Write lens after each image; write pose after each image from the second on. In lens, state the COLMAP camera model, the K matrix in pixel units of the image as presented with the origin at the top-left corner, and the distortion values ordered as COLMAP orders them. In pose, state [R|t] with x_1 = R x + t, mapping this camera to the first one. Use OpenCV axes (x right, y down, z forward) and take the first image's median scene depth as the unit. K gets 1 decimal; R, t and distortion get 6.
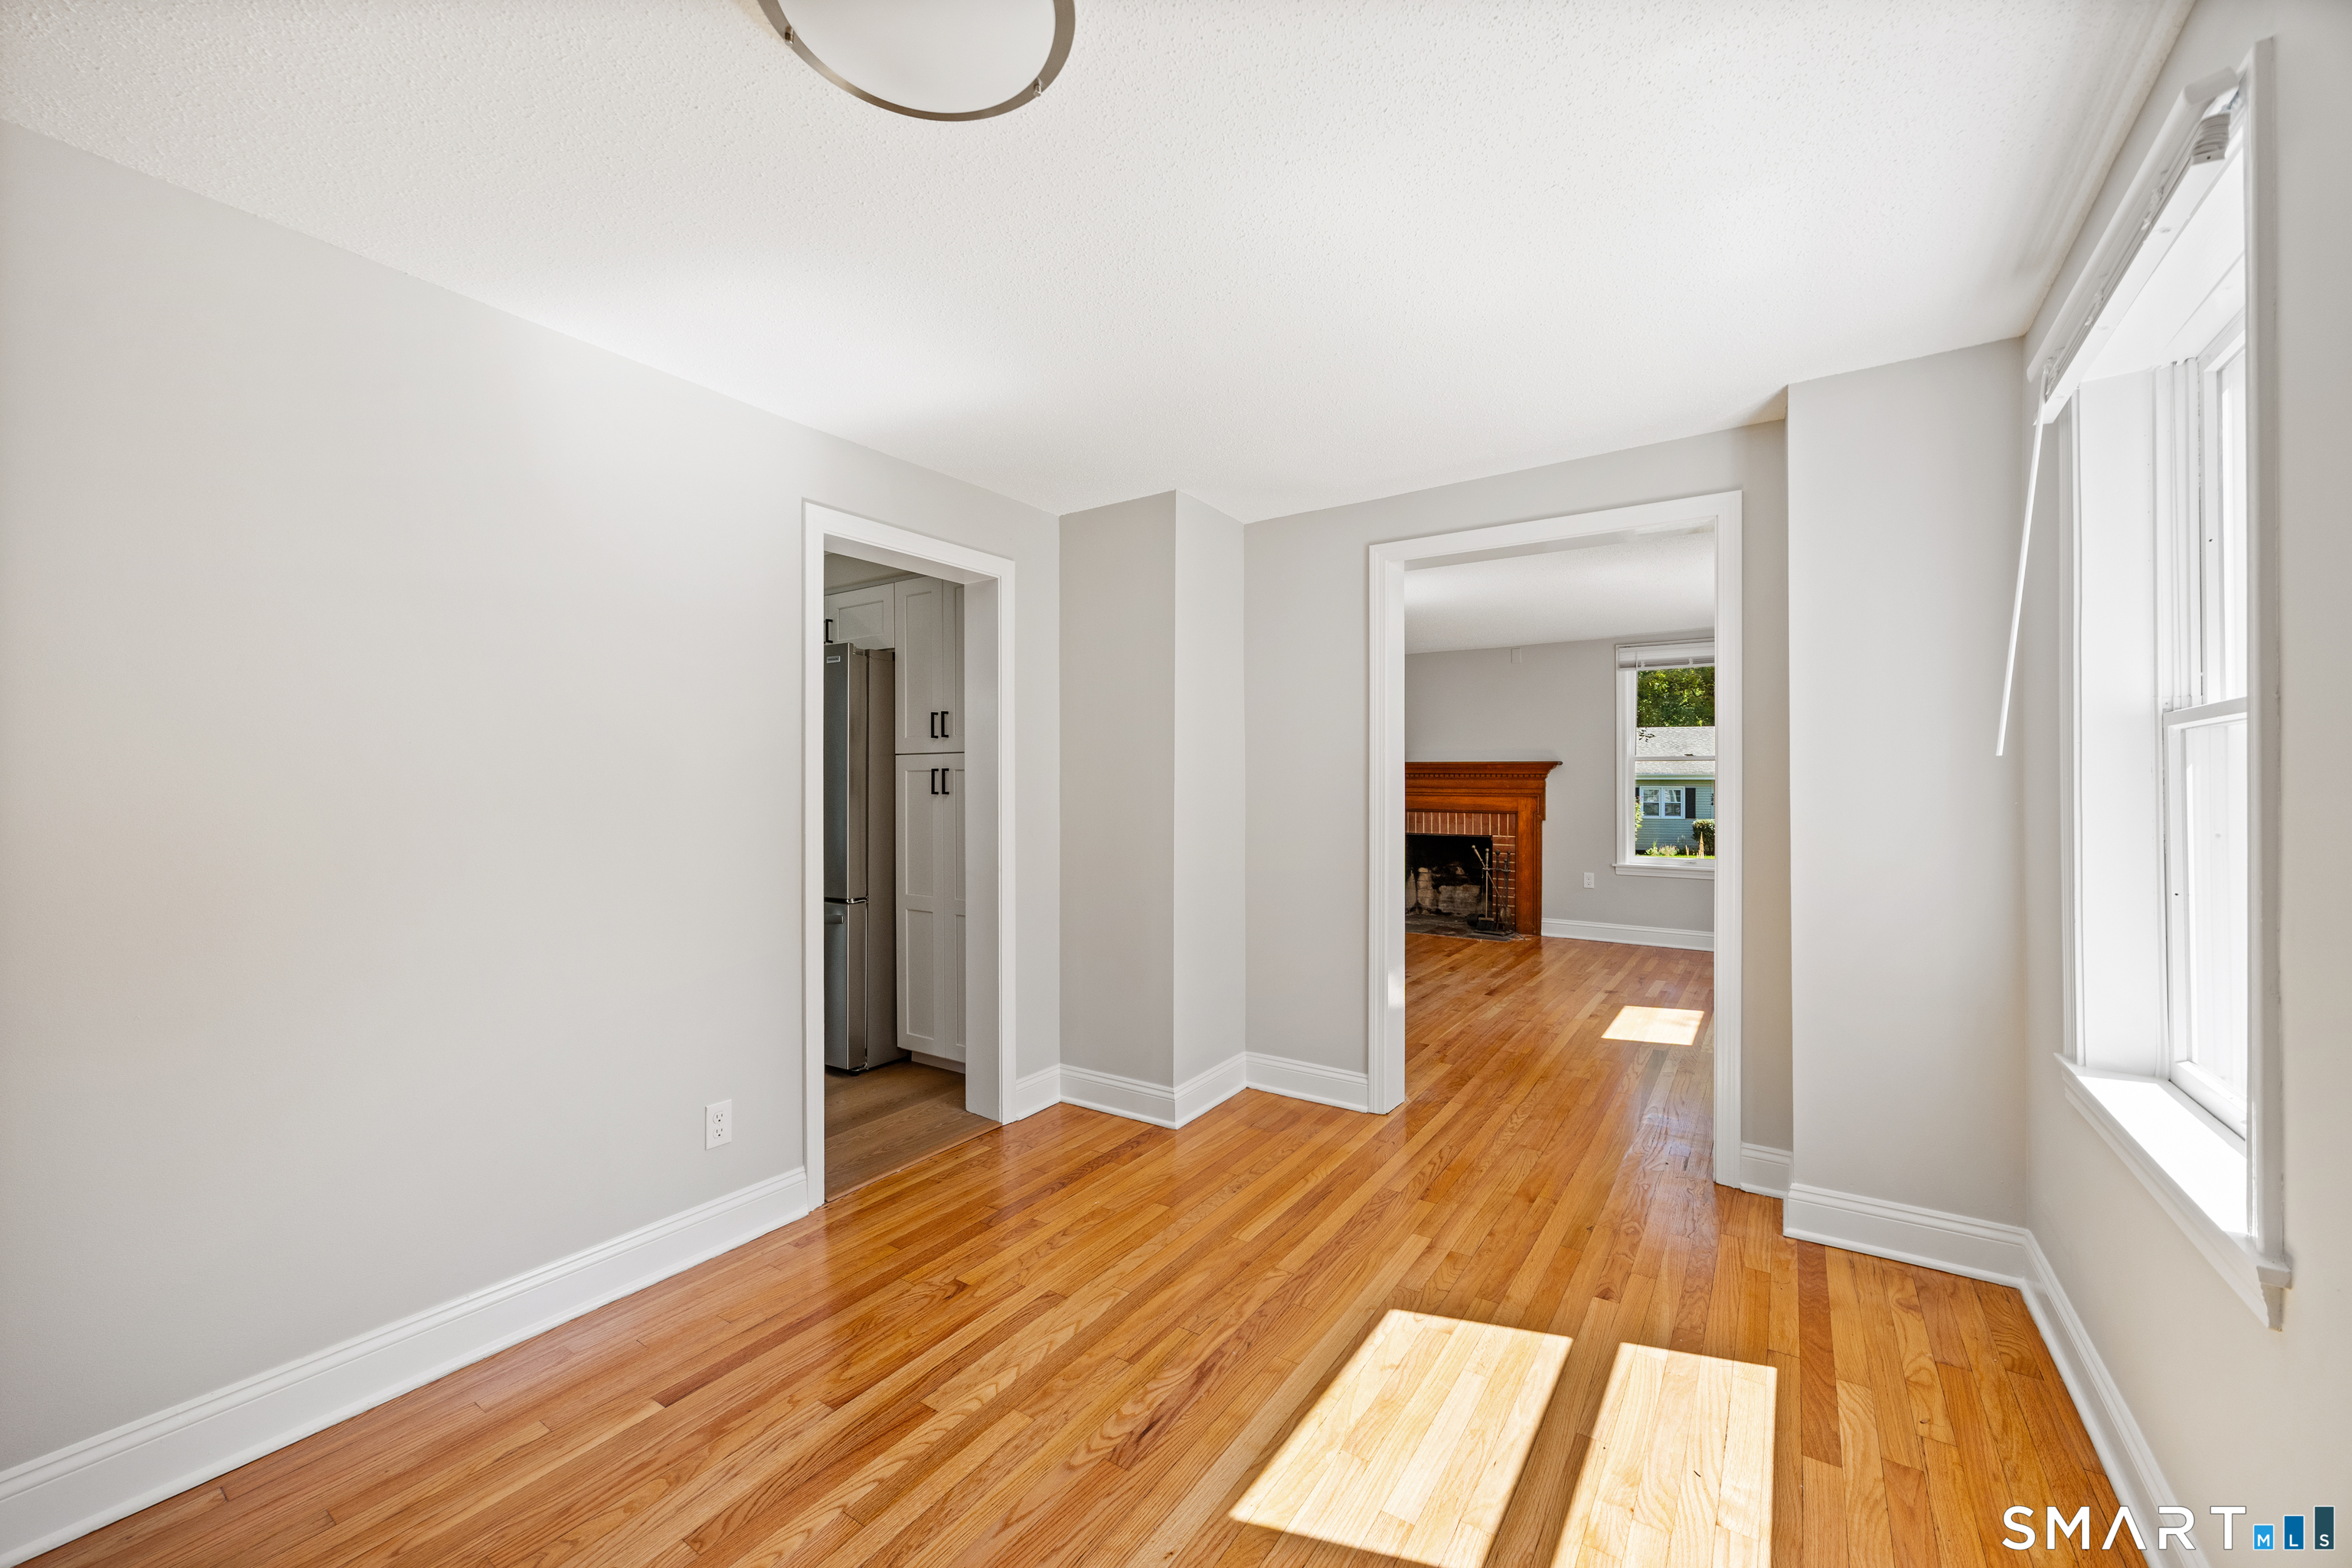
lens RADIAL K [[910.7, 0, 1170.8], [0, 910.7, 784.5], [0, 0, 1]] dist [0.000414, 0.000024]
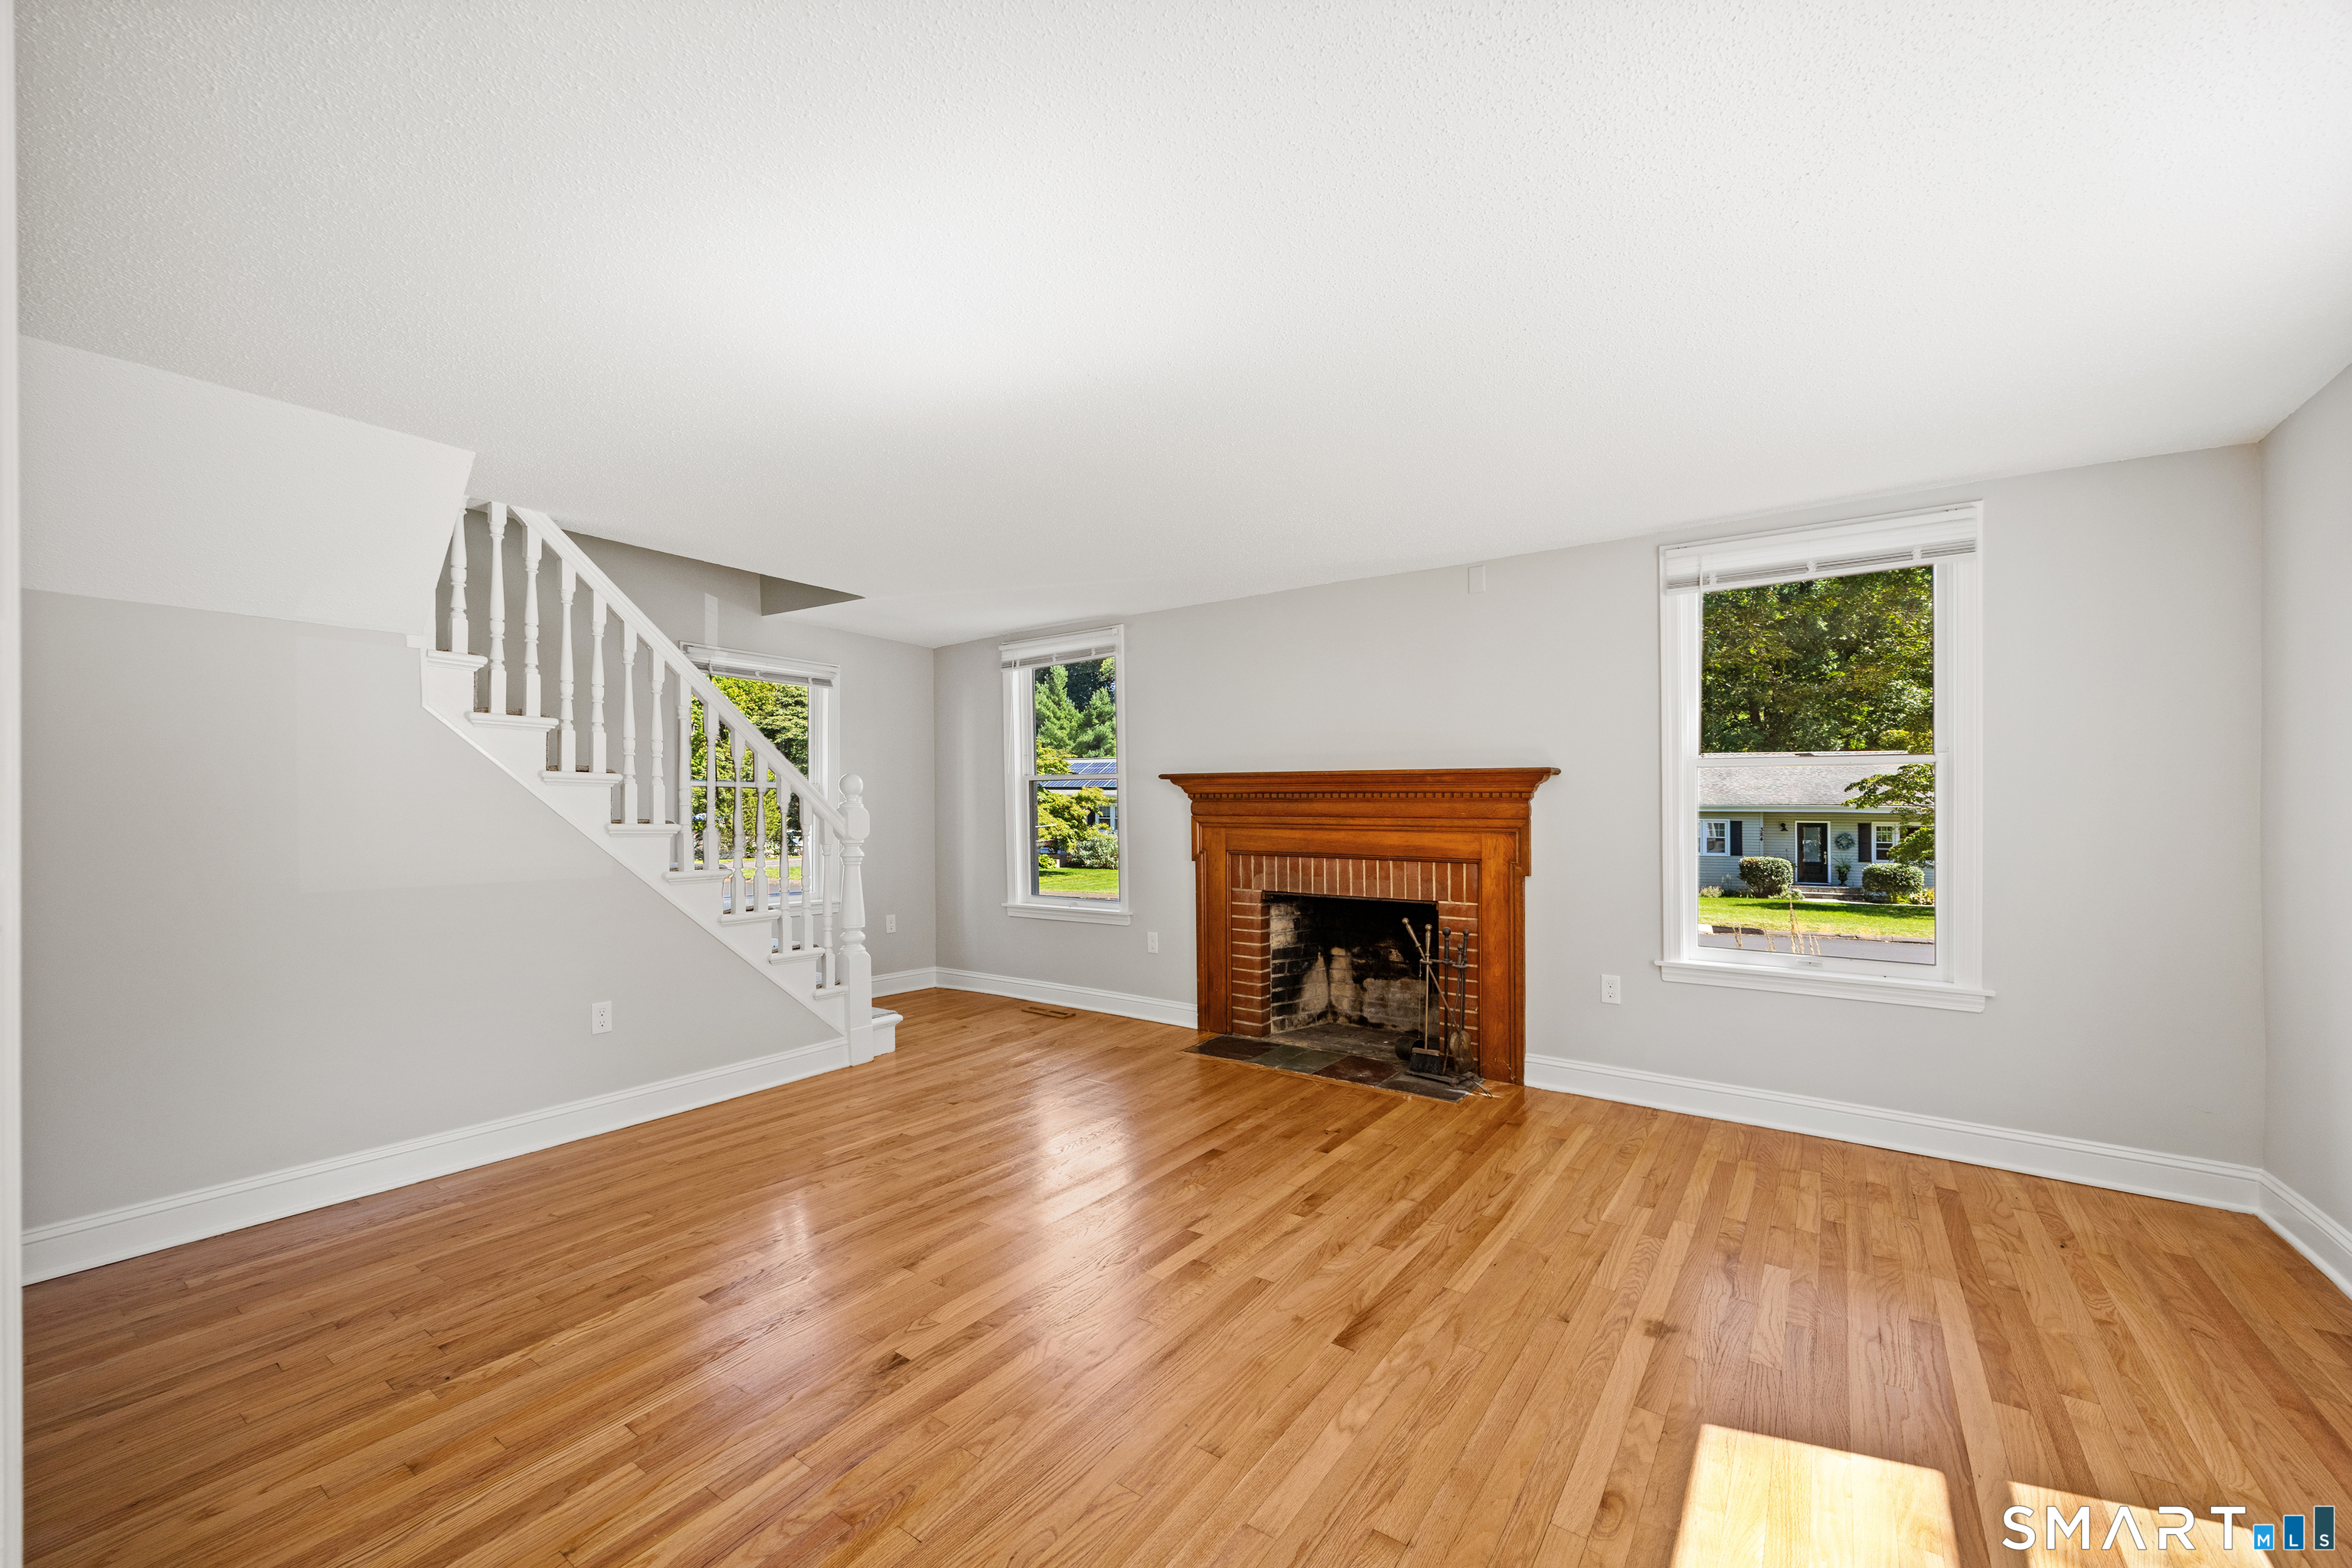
lens RADIAL K [[920.3, 0, 1173.7], [0, 920.3, 795.0], [0, 0, 1]] dist [-0.000846, -0.000035]
pose [[0.999722, 0.005292, -0.022988, 0.205689], [-0.005783, 0.999756, -0.021338, 0.003523], [0.022870, 0.021465, 0.999508, 0.433036]]
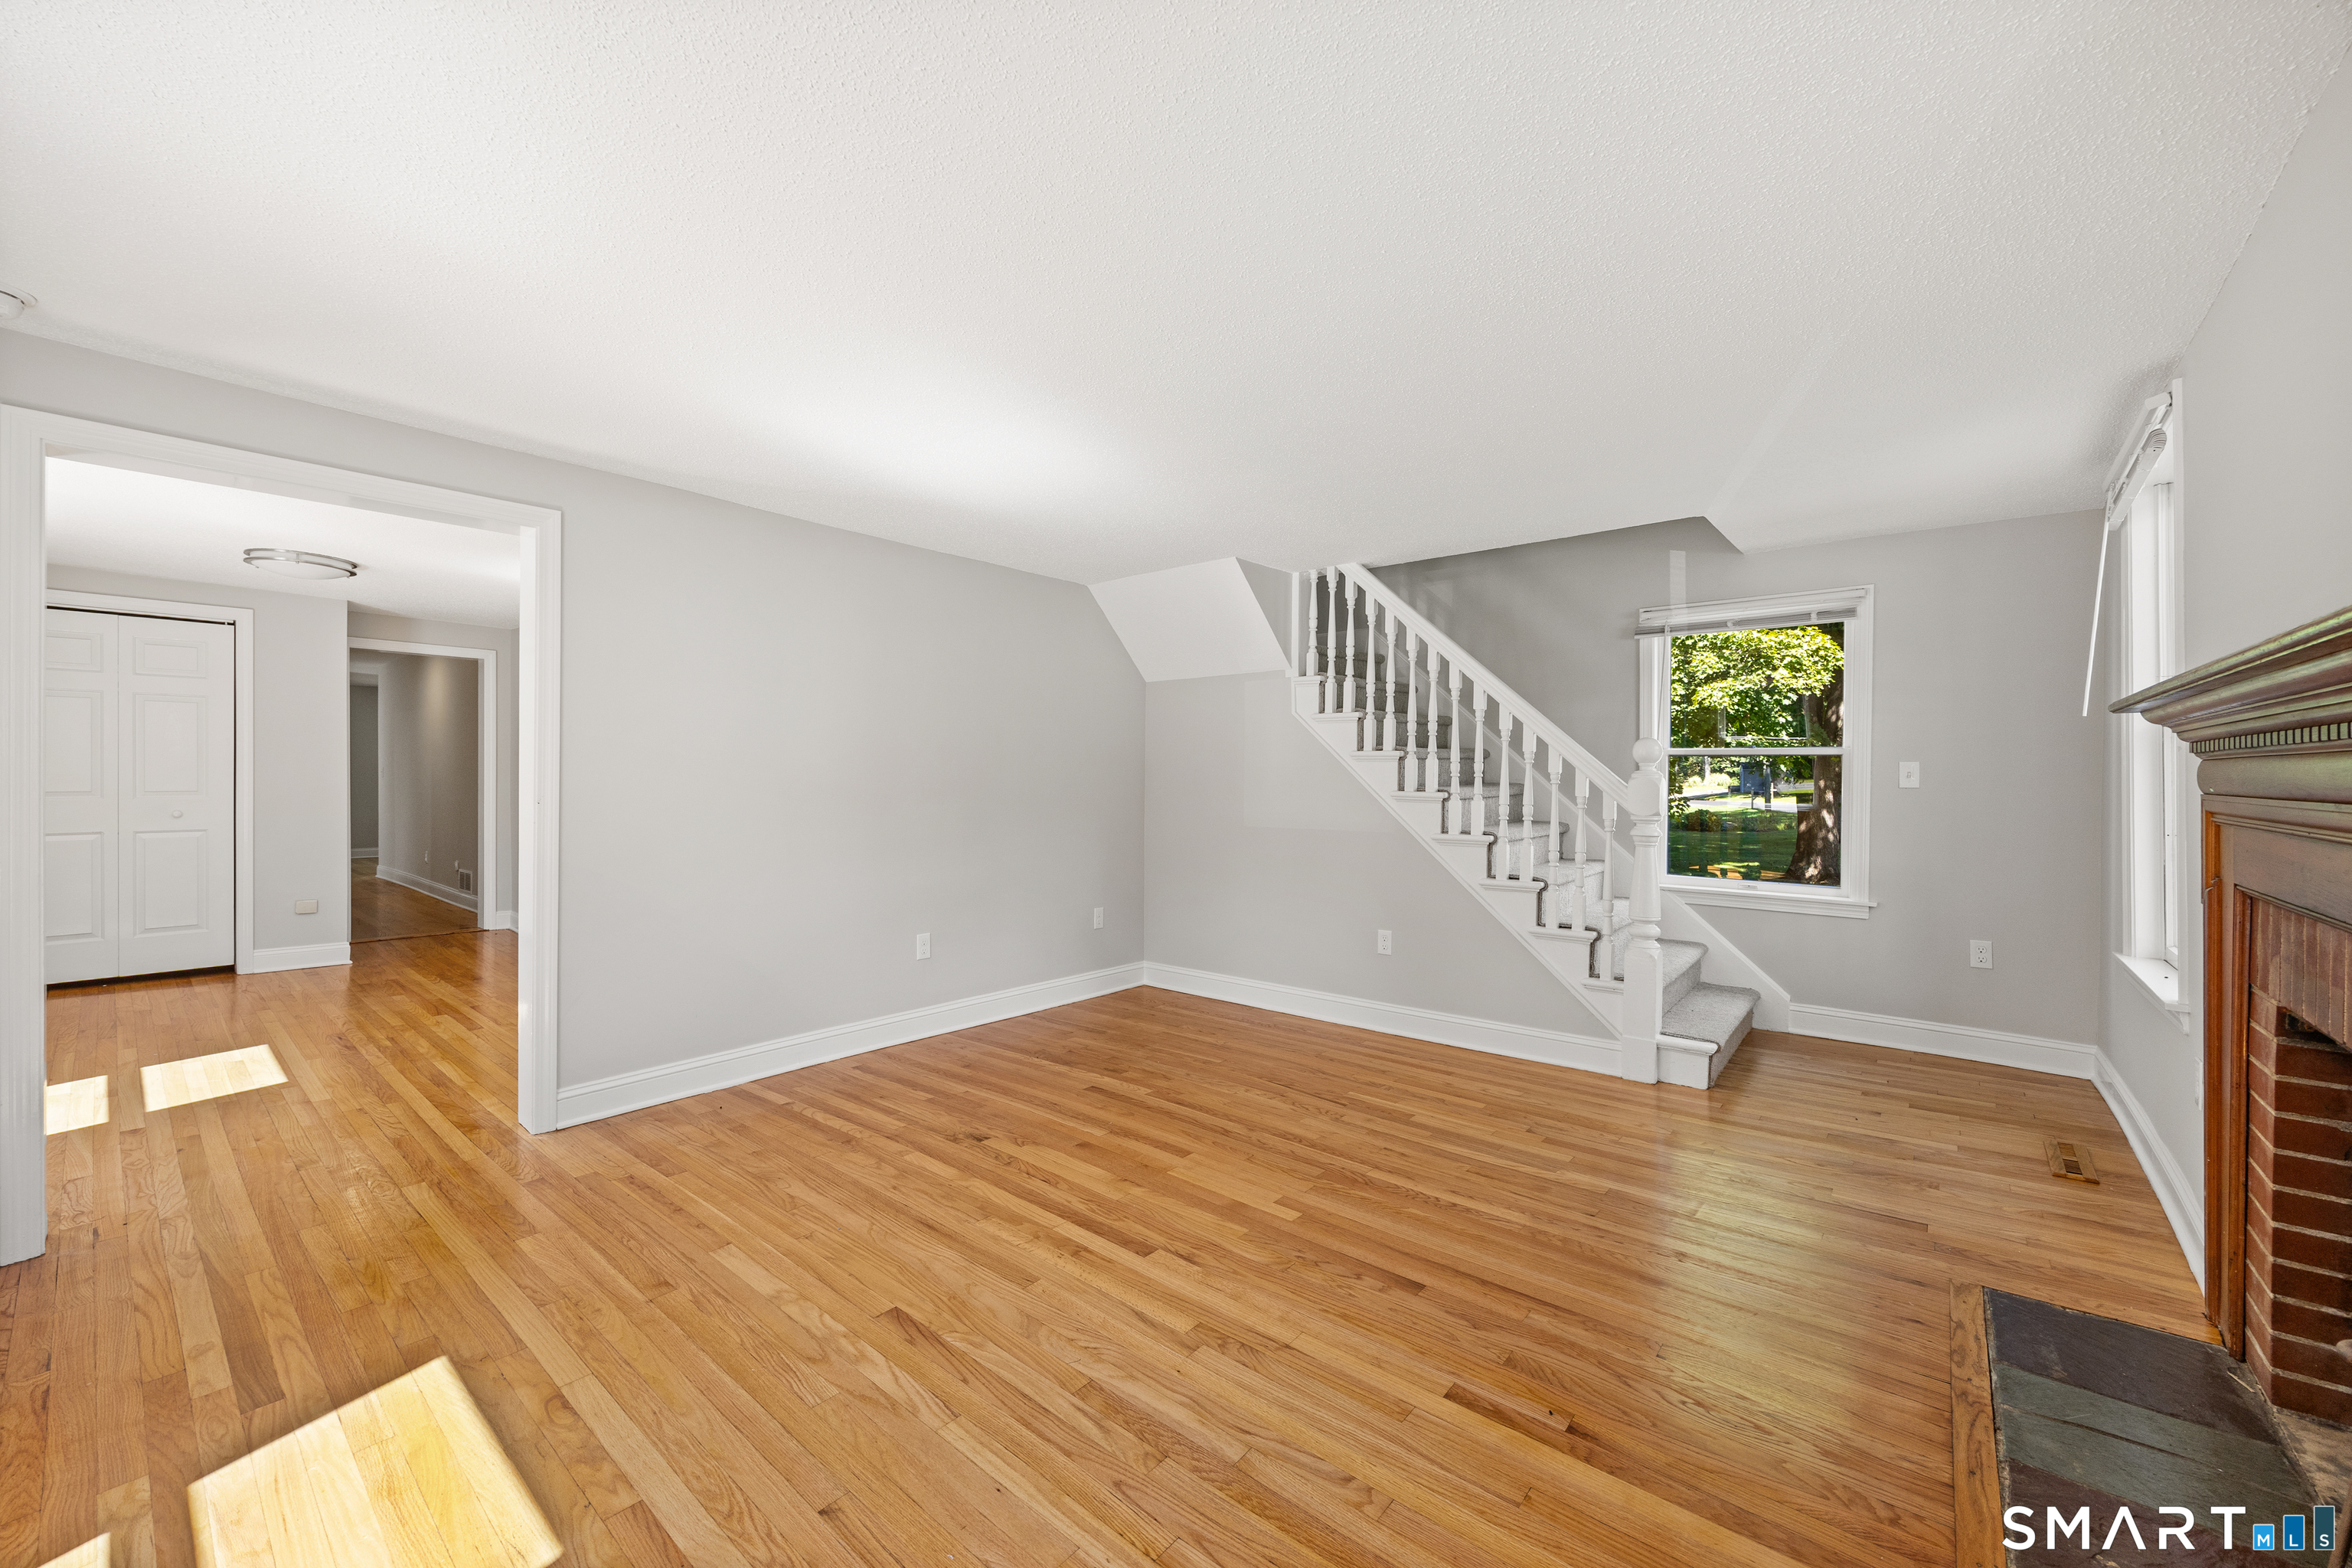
lens RADIAL K [[910.7, 0, 1170.8], [0, 910.7, 784.5], [0, 0, 1]] dist [0.000414, 0.000024]
pose [[-0.093455, 0.013895, -0.995527, 0.509215], [-0.008841, 0.999852, 0.014785, -0.002041], [0.995584, 0.010183, -0.093318, 0.815513]]
